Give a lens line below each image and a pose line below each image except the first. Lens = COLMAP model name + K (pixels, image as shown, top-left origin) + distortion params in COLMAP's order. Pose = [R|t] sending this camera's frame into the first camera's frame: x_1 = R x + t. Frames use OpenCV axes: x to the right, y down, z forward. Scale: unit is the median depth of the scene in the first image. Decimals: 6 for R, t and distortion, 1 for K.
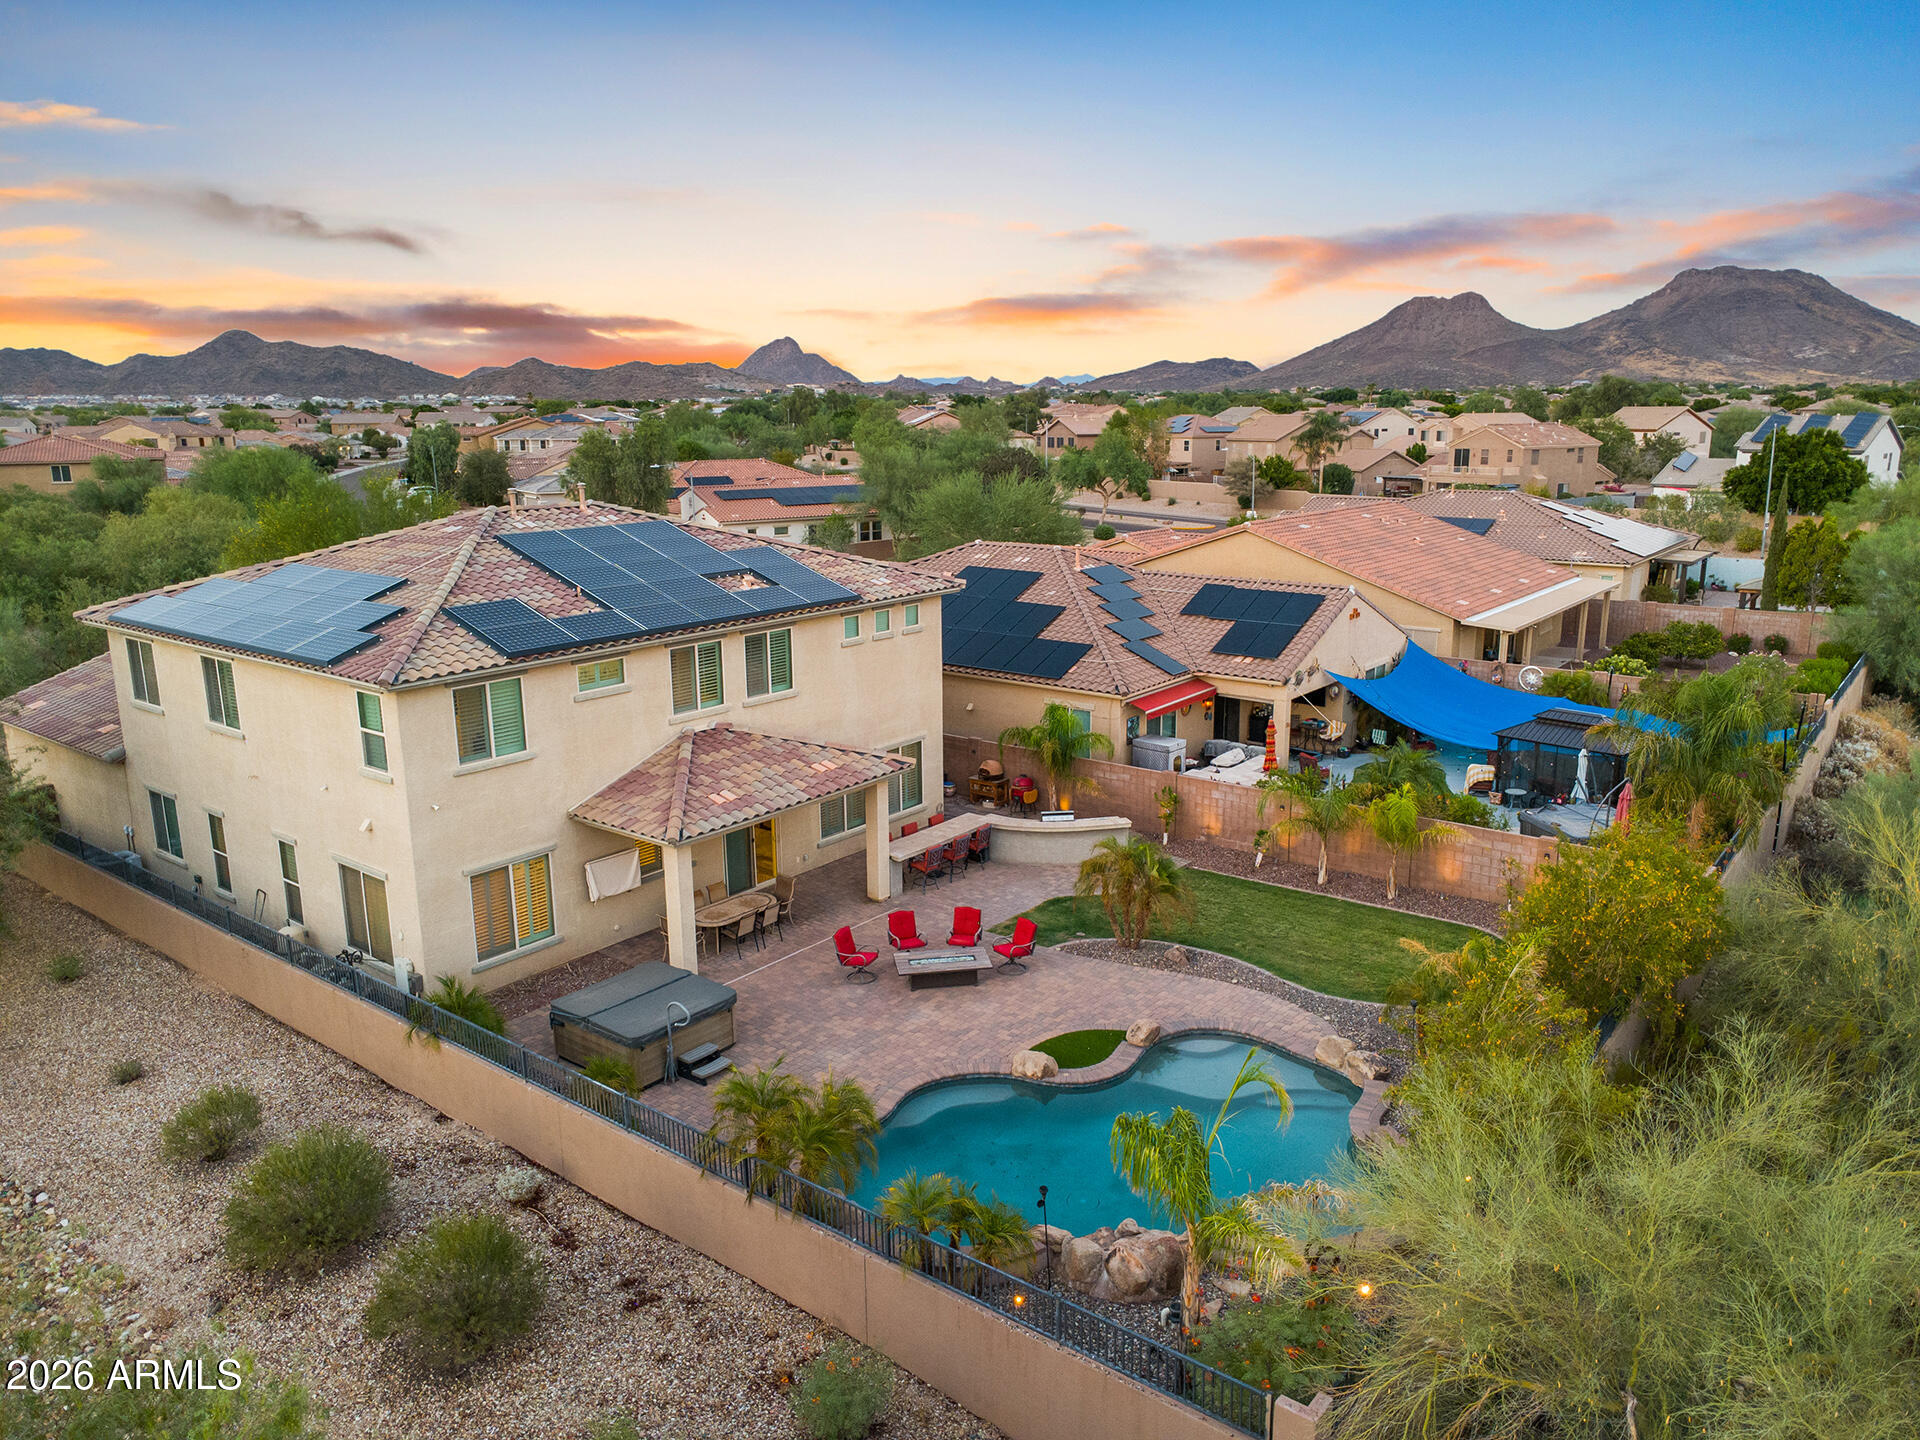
lens RADIAL K [[1346.9, 0, 958.8], [0, 1346.9, 718.9], [0, 0, 1]] dist [0.000702, 0.004276]
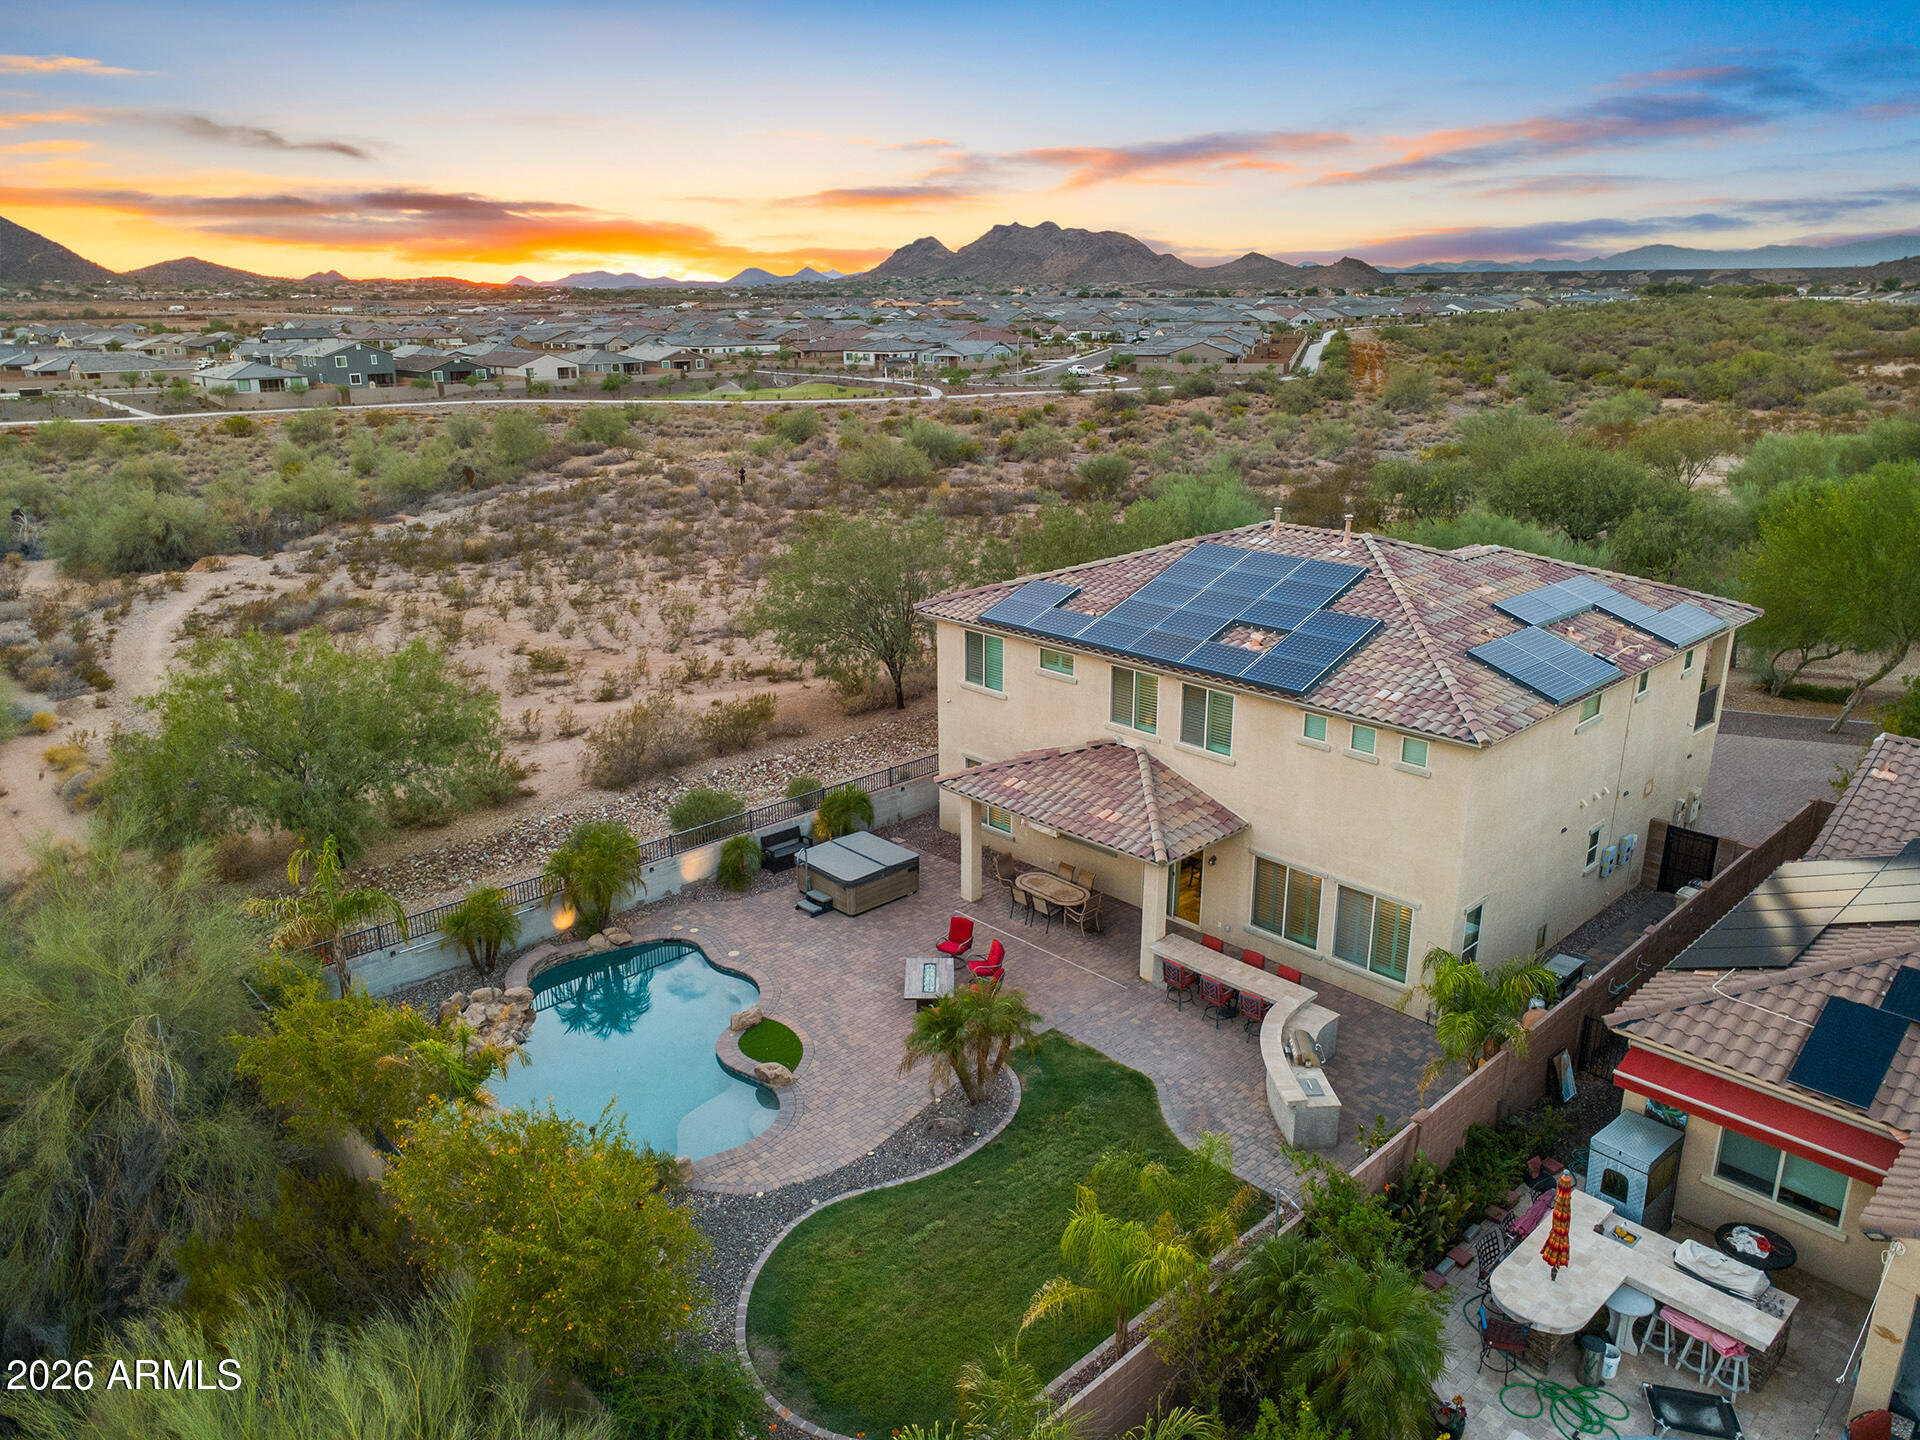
lens RADIAL K [[1346.9, 0, 958.8], [0, 1346.9, 718.9], [0, 0, 1]] dist [0.000702, 0.004276]
pose [[-0.144942, 0.308036, -0.940269, 0.847403], [-0.213390, 0.918209, 0.333703, -0.345482], [0.966155, 0.249012, -0.067355, 0.919279]]
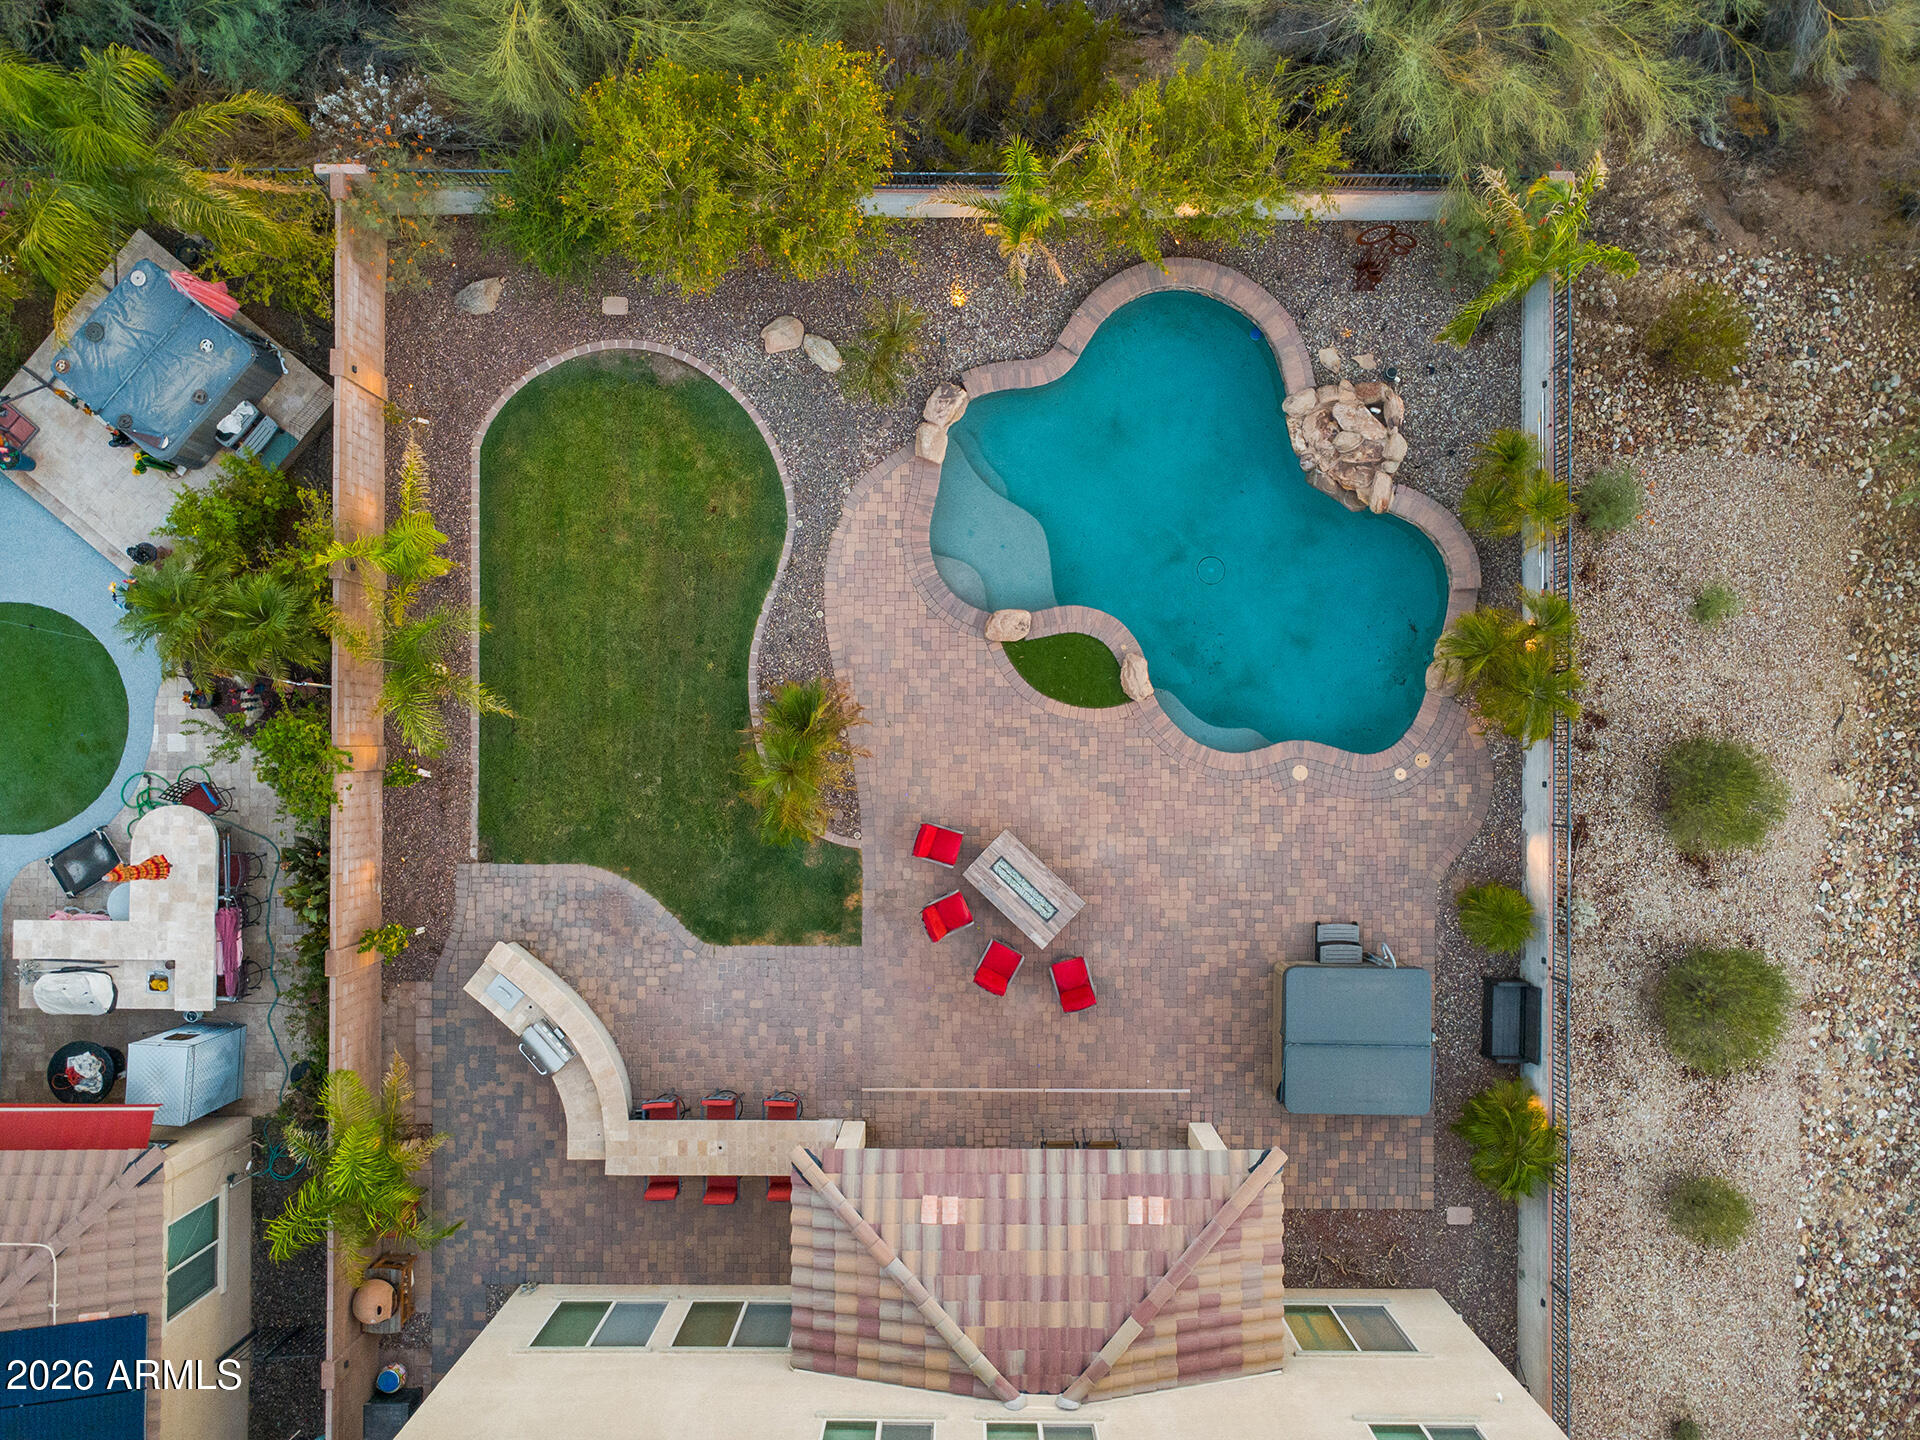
lens RADIAL K [[1349.2, 0, 960.0], [0, 1349.2, 720.0], [0, 0, 1]] dist [-0.000284, 0.002032]
pose [[-0.613964, -0.789132, 0.017876, 0.071086], [0.181993, -0.119486, 0.976013, -0.562561], [-0.768067, 0.602490, 0.216977, 0.689467]]
